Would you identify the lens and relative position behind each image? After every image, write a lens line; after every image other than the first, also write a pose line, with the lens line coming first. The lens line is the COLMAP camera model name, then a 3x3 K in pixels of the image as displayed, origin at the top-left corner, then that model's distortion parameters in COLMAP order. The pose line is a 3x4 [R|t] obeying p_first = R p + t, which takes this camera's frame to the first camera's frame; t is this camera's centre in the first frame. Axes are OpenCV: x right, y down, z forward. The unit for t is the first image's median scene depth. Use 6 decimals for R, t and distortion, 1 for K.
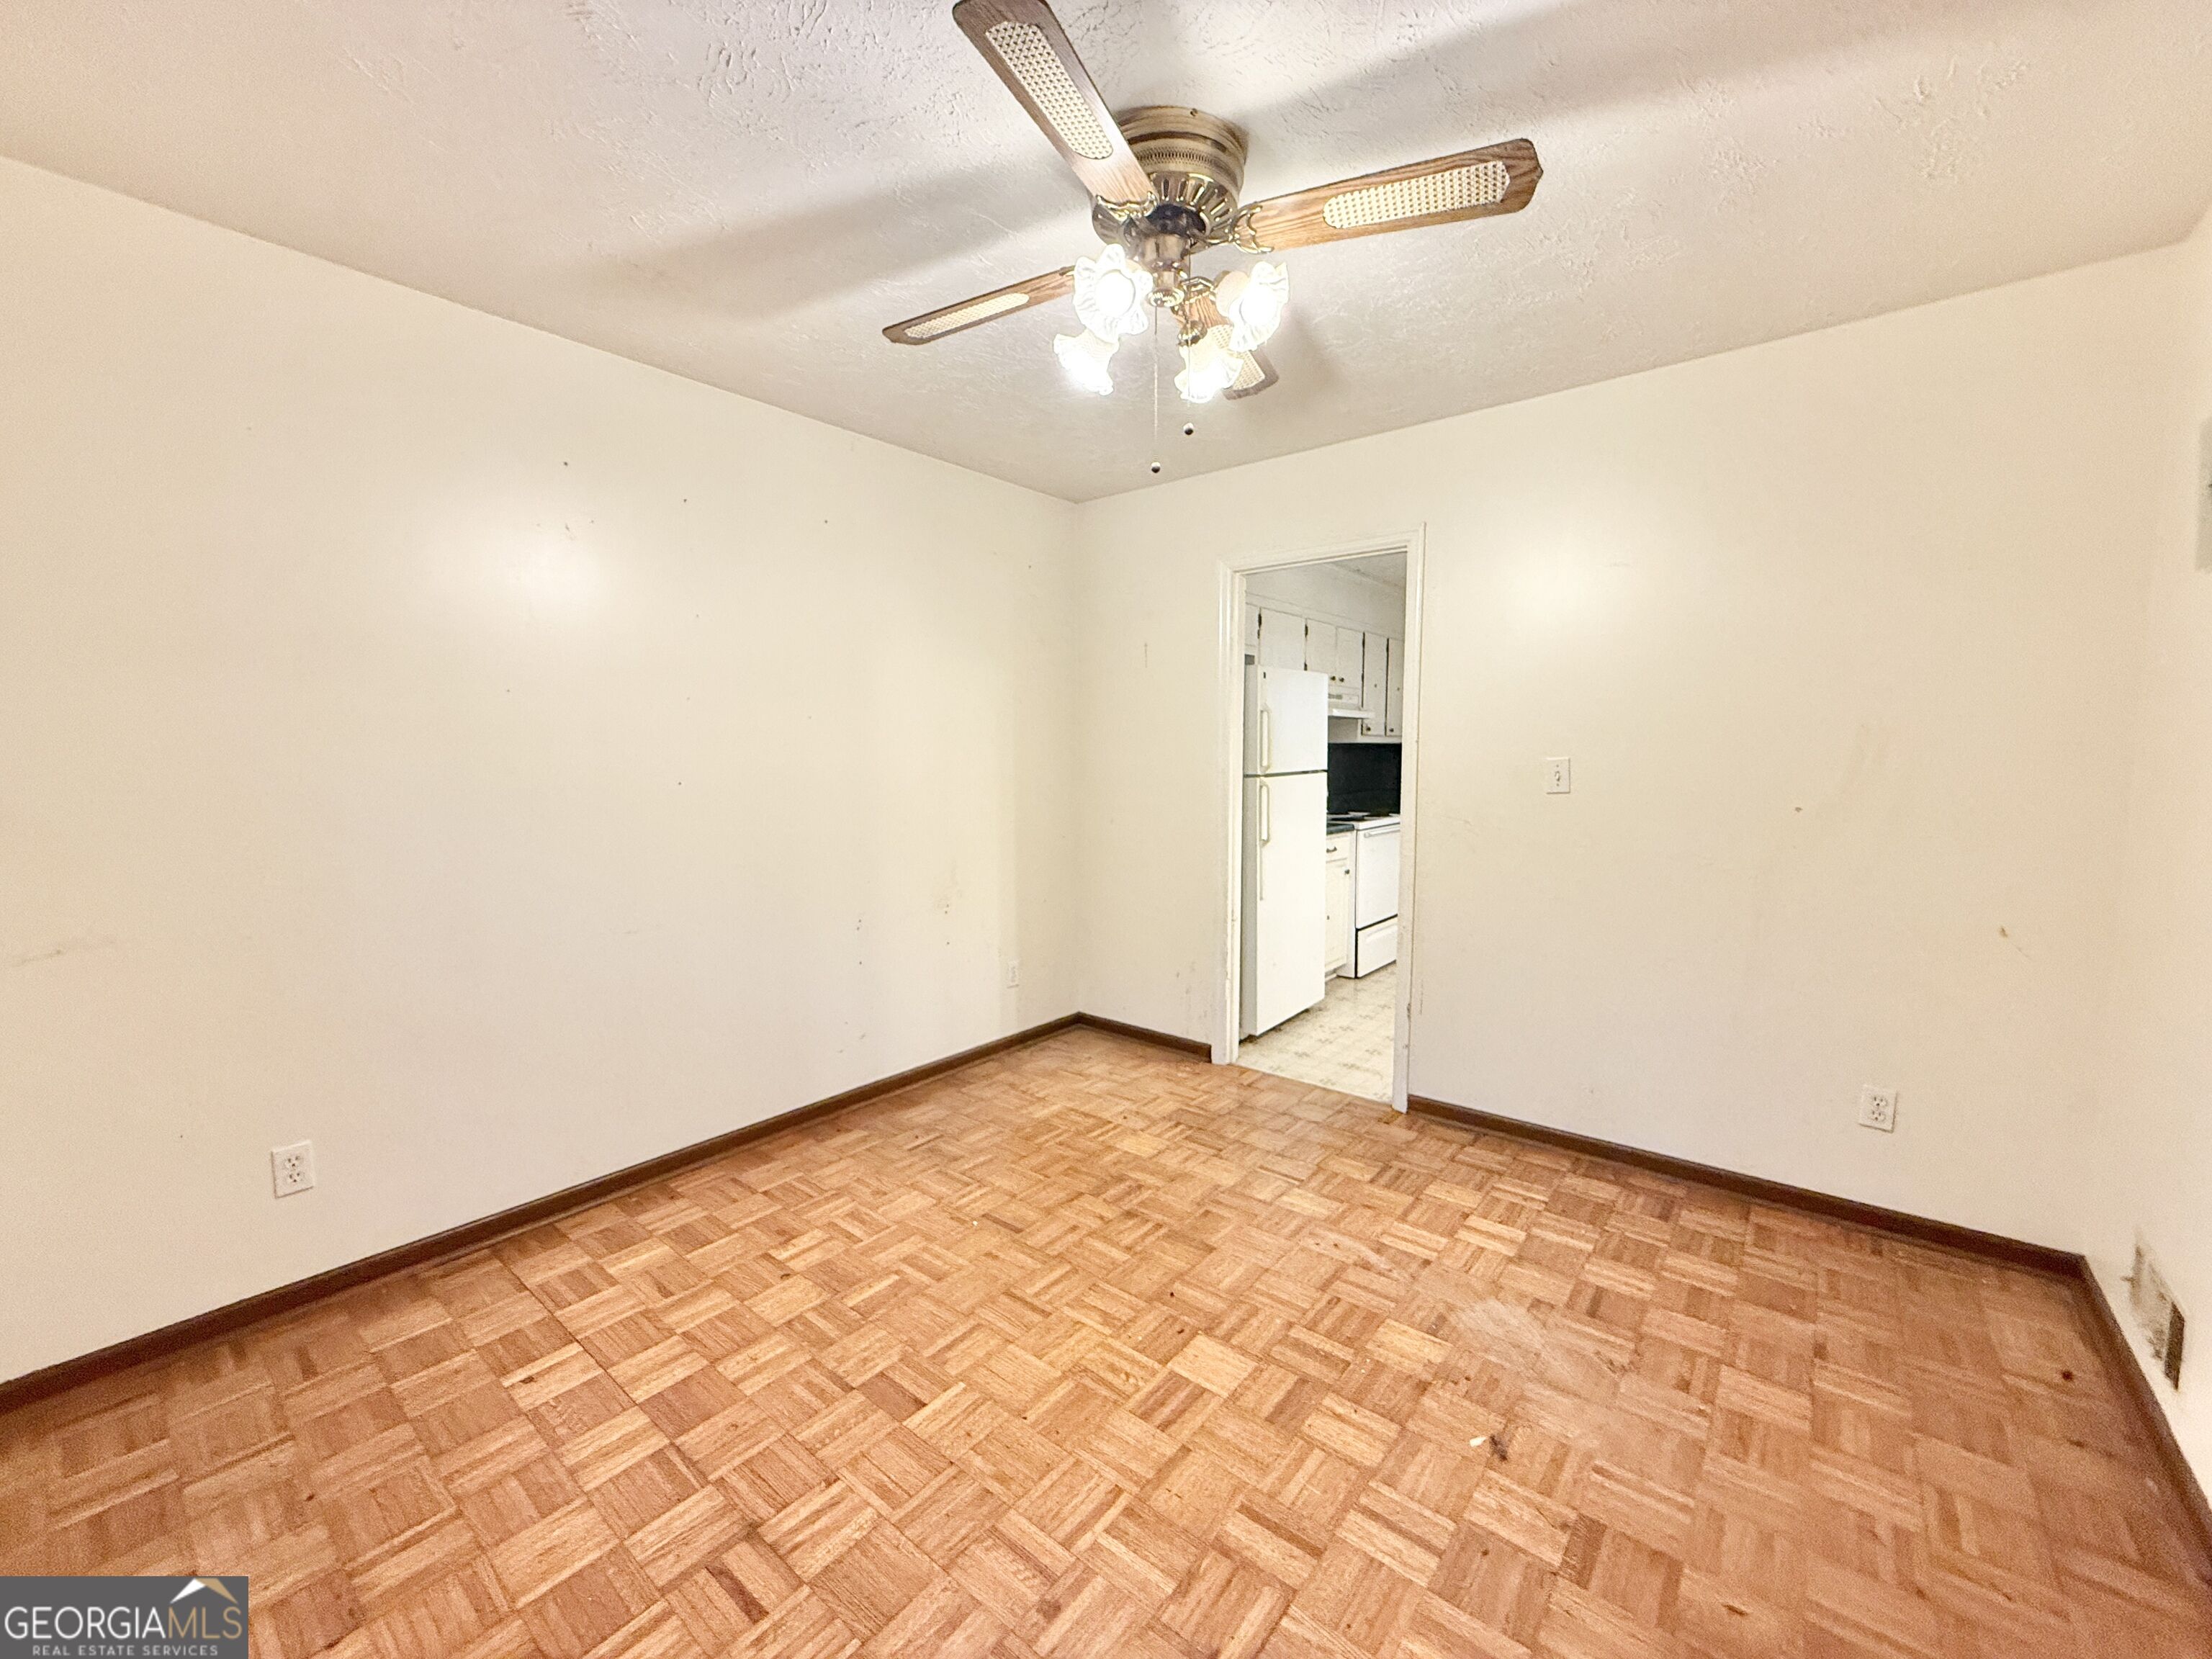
lens RADIAL K [[883.5, 0, 1112.3], [0, 883.5, 834.0], [0, 0, 1]] dist [-0.002210, 0.000131]
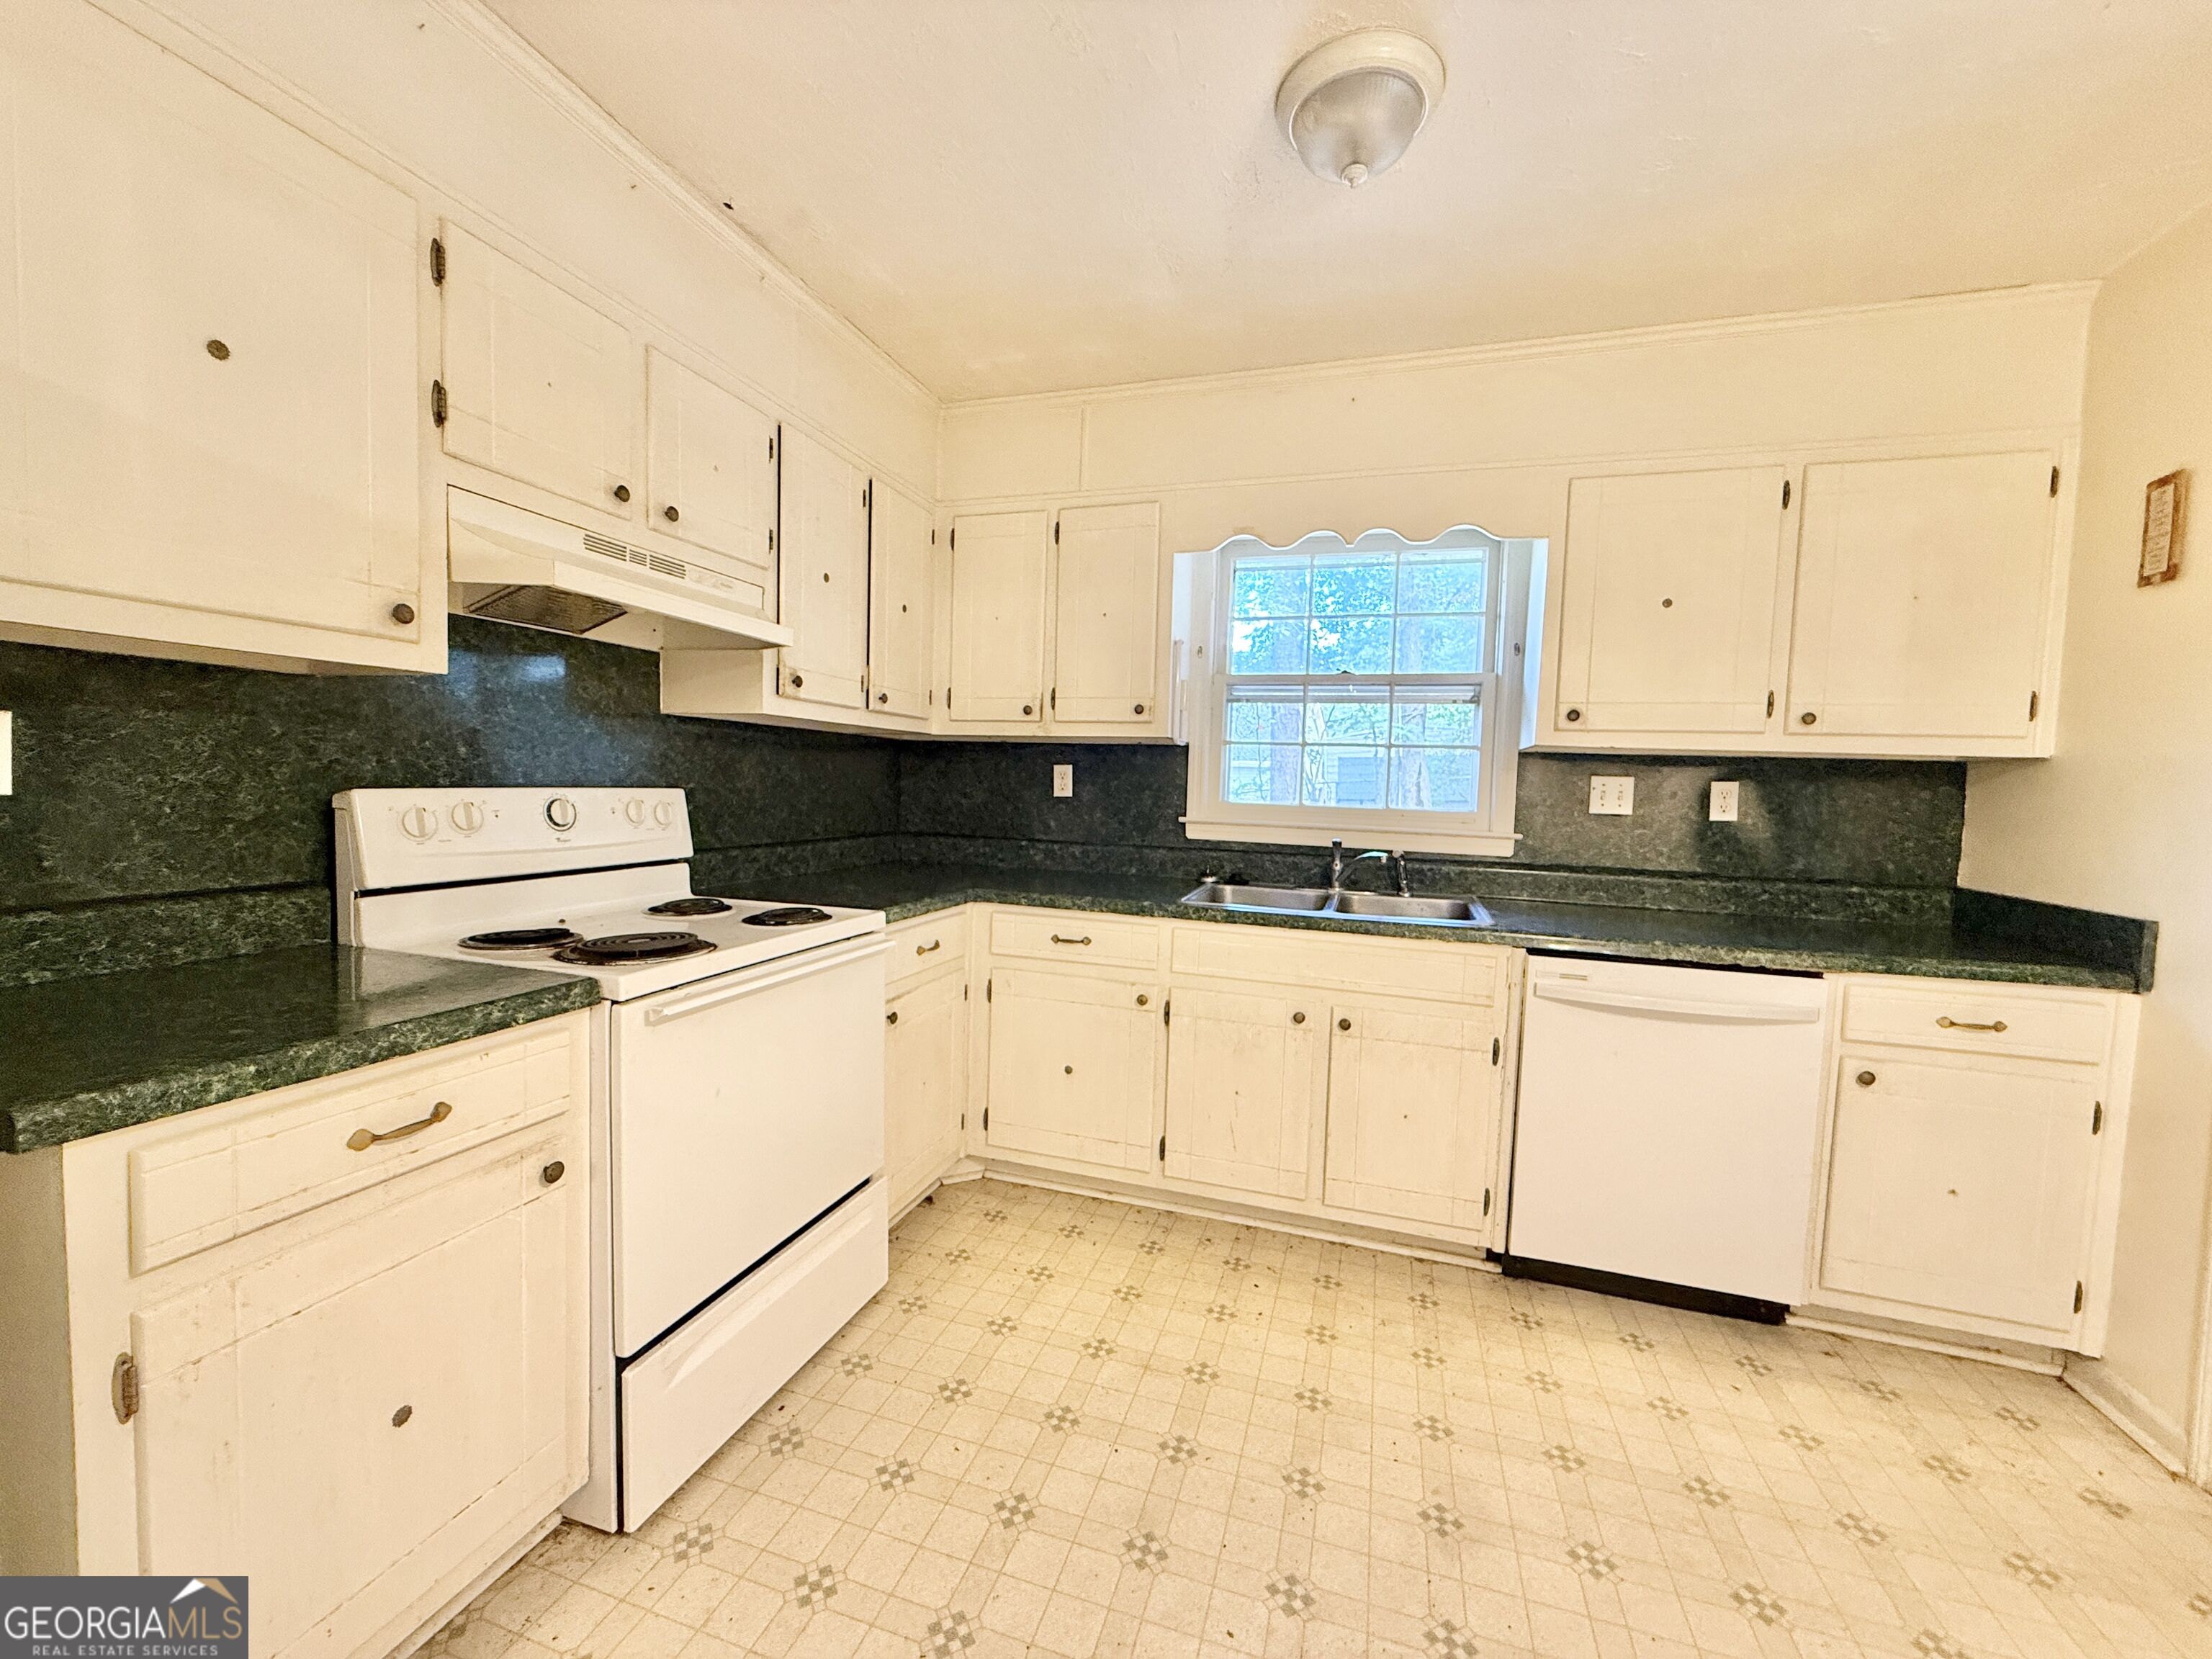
lens RADIAL K [[883.5, 0, 1101.3], [0, 883.5, 831.7], [0, 0, 1]] dist [-0.002210, 0.000131]
pose [[0.927317, 0.015747, 0.373945, 0.310788], [-0.003099, 0.999403, -0.034400, -0.047215], [-0.374263, 0.030741, 0.926813, 0.684718]]
